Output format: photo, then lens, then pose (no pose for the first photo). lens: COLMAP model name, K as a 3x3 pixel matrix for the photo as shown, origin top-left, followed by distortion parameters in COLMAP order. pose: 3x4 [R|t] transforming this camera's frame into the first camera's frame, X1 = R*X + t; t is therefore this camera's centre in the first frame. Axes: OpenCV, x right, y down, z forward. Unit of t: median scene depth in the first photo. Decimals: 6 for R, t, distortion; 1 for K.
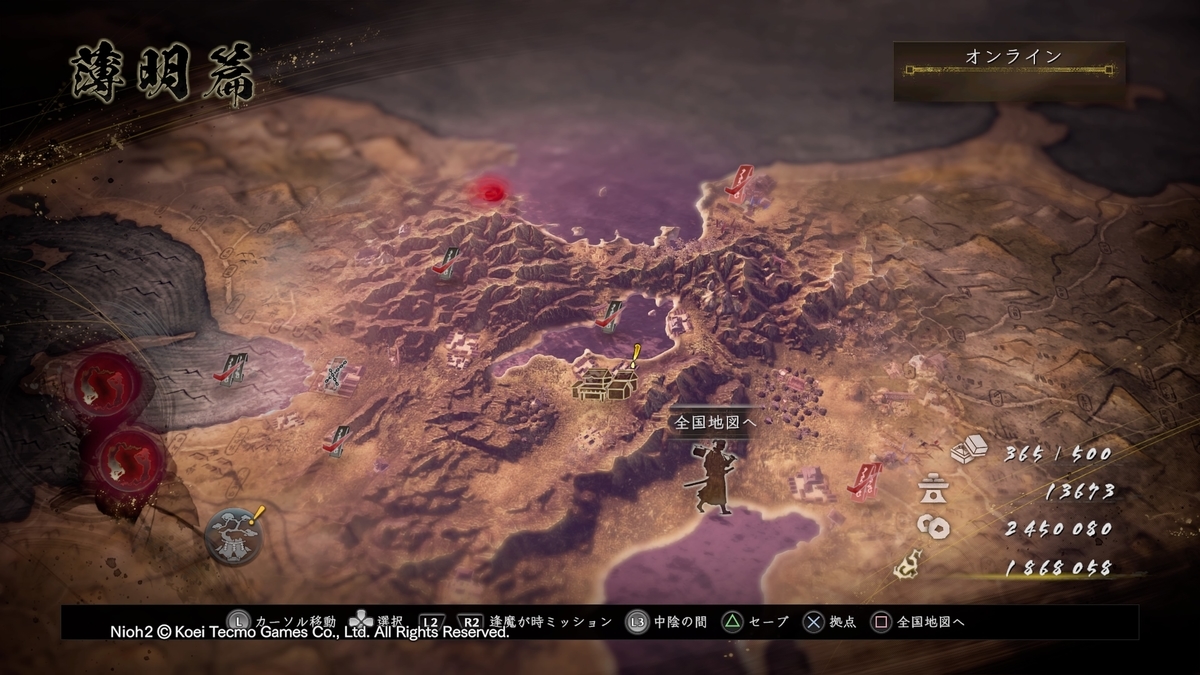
lens RADIAL K [[643.7, 0, 602.1], [0, 643.7, 338.3], [0, 0, 1]] dist [-0.002955, 0.002009]
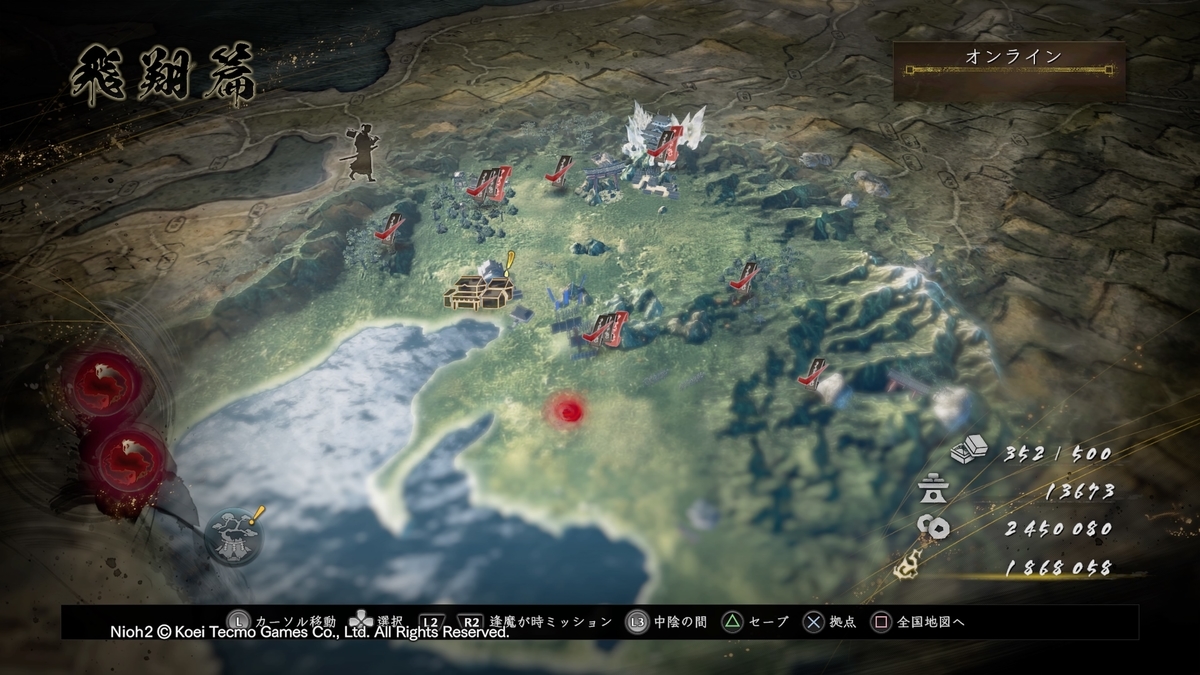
lens RADIAL K [[643.7, 0, 600.4], [0, 643.7, 338.5], [0, 0, 1]] dist [-0.002955, 0.002009]
pose [[0.974834, -0.169690, 0.144580, 0.281817], [0.178864, 0.982450, -0.052917, 0.299939], [-0.133063, 0.077446, 0.988077, 0.203624]]
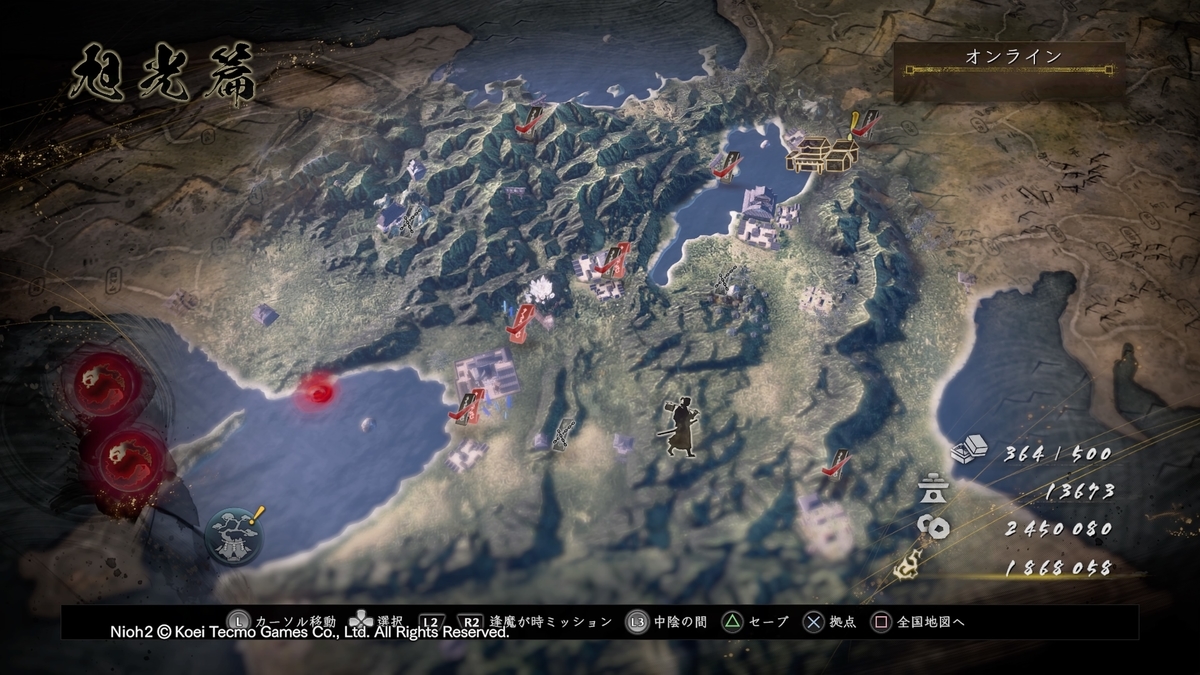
lens RADIAL K [[643.7, 0, 599.8], [0, 643.7, 333.1], [0, 0, 1]] dist [-0.002955, 0.002009]
pose [[0.871433, -0.435726, 0.225272, -0.420341], [0.393984, 0.895339, 0.207712, -0.080862], [-0.292200, -0.092253, 0.951897, 0.246648]]
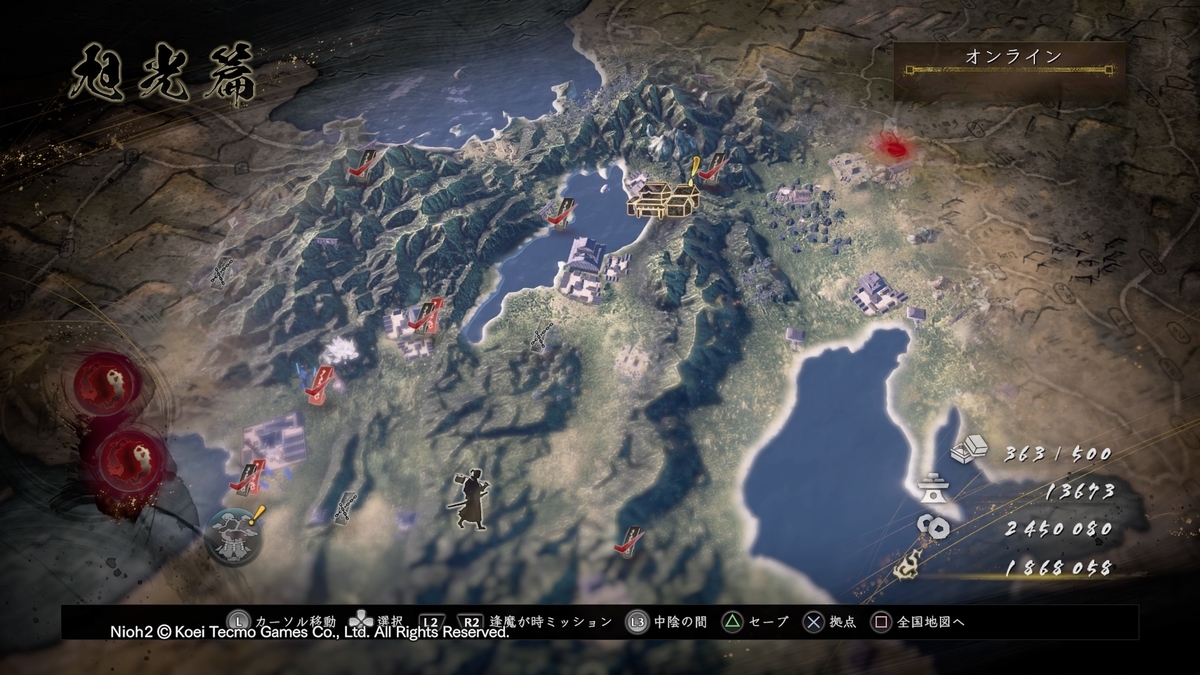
lens RADIAL K [[643.7, 0, 600.1], [0, 643.7, 335.2], [0, 0, 1]] dist [-0.002955, 0.002009]
pose [[0.870974, -0.436532, 0.225486, -0.195329], [0.394340, 0.894841, 0.209176, -0.047985], [-0.293086, -0.093268, 0.951526, 0.223706]]
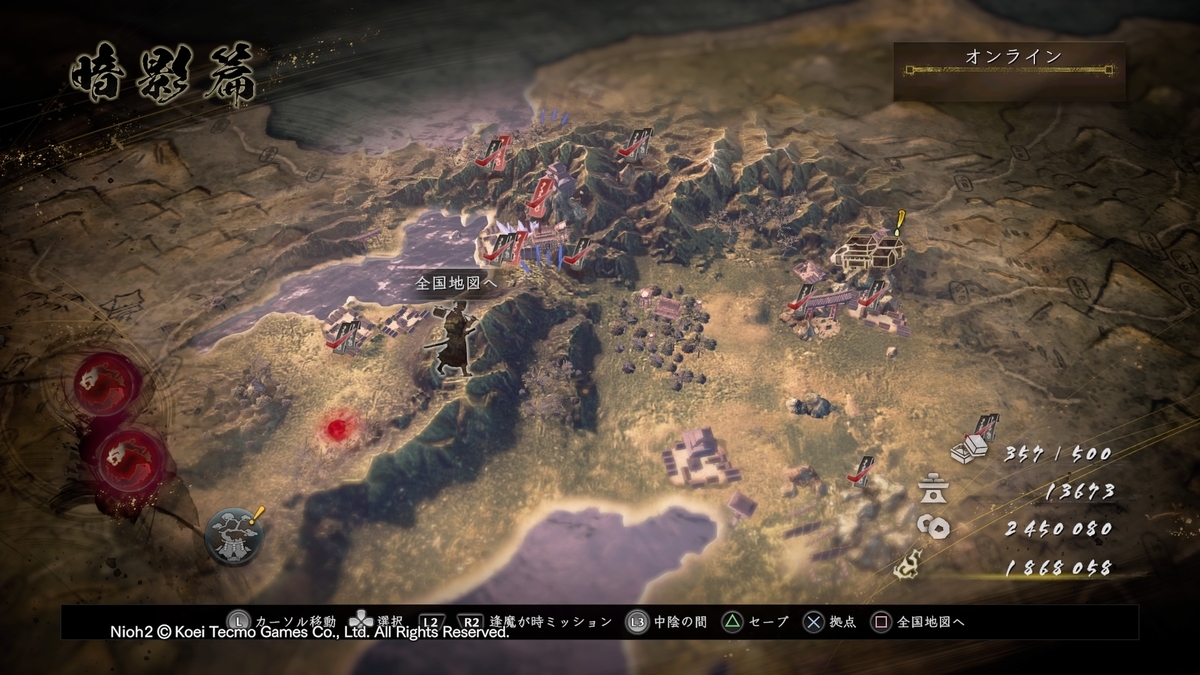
lens RADIAL K [[643.7, 0, 600.9], [0, 643.7, 338.2], [0, 0, 1]] dist [-0.002955, 0.002009]
pose [[0.989288, -0.117040, 0.087235, 0.162333], [0.117073, 0.993112, 0.004760, 0.083853], [-0.087191, 0.005504, 0.996176, 0.330694]]
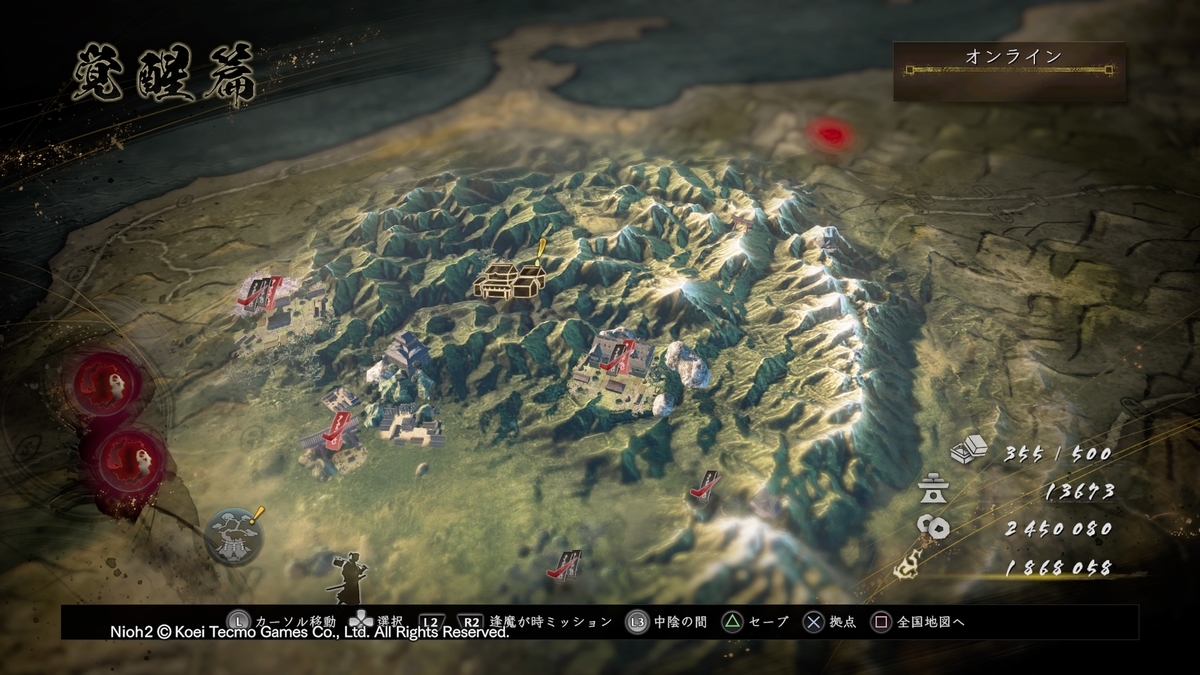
lens RADIAL K [[643.7, 0, 600.2], [0, 643.7, 340.3], [0, 0, 1]] dist [-0.002955, 0.002009]
pose [[0.889871, -0.319853, 0.325306, 0.472518], [0.365609, 0.926488, -0.089162, 0.133703], [-0.272873, 0.198277, 0.941396, 0.338077]]
